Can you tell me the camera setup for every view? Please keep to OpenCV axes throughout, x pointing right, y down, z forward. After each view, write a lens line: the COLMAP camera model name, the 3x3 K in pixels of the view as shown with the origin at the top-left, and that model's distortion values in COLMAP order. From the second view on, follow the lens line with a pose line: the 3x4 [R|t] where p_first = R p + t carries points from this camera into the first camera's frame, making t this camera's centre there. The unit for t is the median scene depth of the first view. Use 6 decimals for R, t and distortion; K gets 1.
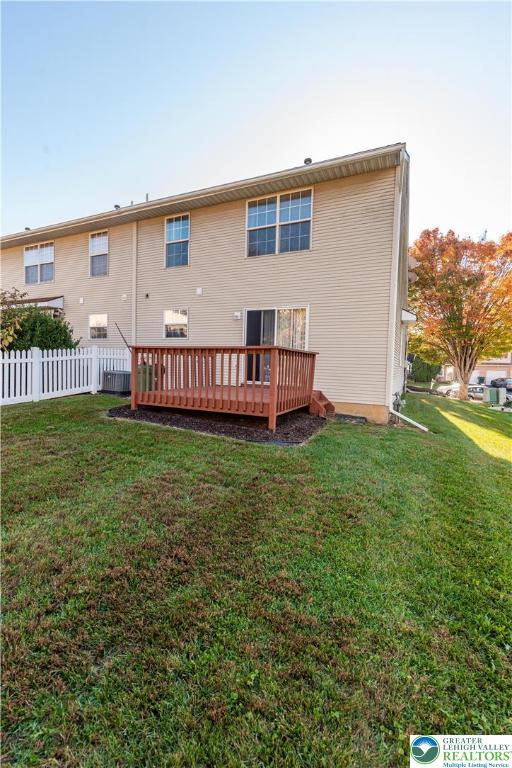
lens RADIAL K [[331.0, 0, 255.3], [0, 331.0, 381.5], [0, 0, 1]] dist [-0.004832, -0.000728]
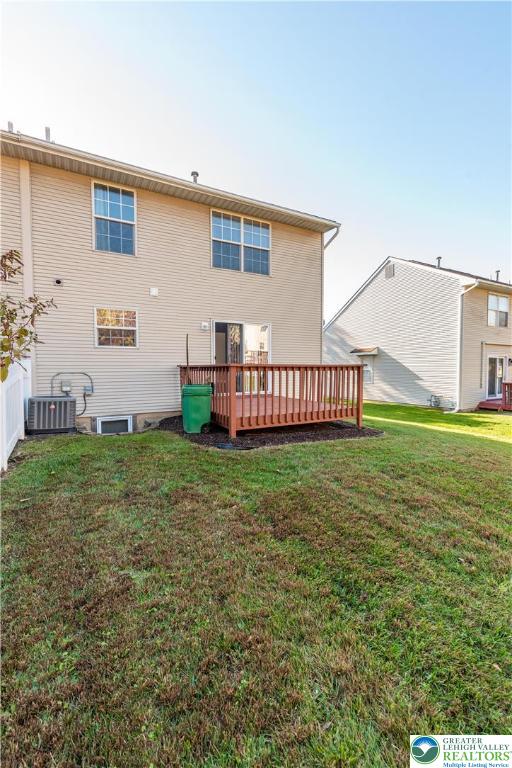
lens RADIAL K [[331.0, 0, 255.4], [0, 331.0, 384.3], [0, 0, 1]] dist [-0.004832, -0.000728]
pose [[0.599206, -0.050372, 0.799009, -0.745400], [0.070695, 0.997449, 0.009865, -0.037705], [-0.797468, 0.050575, 0.601238, 0.347263]]
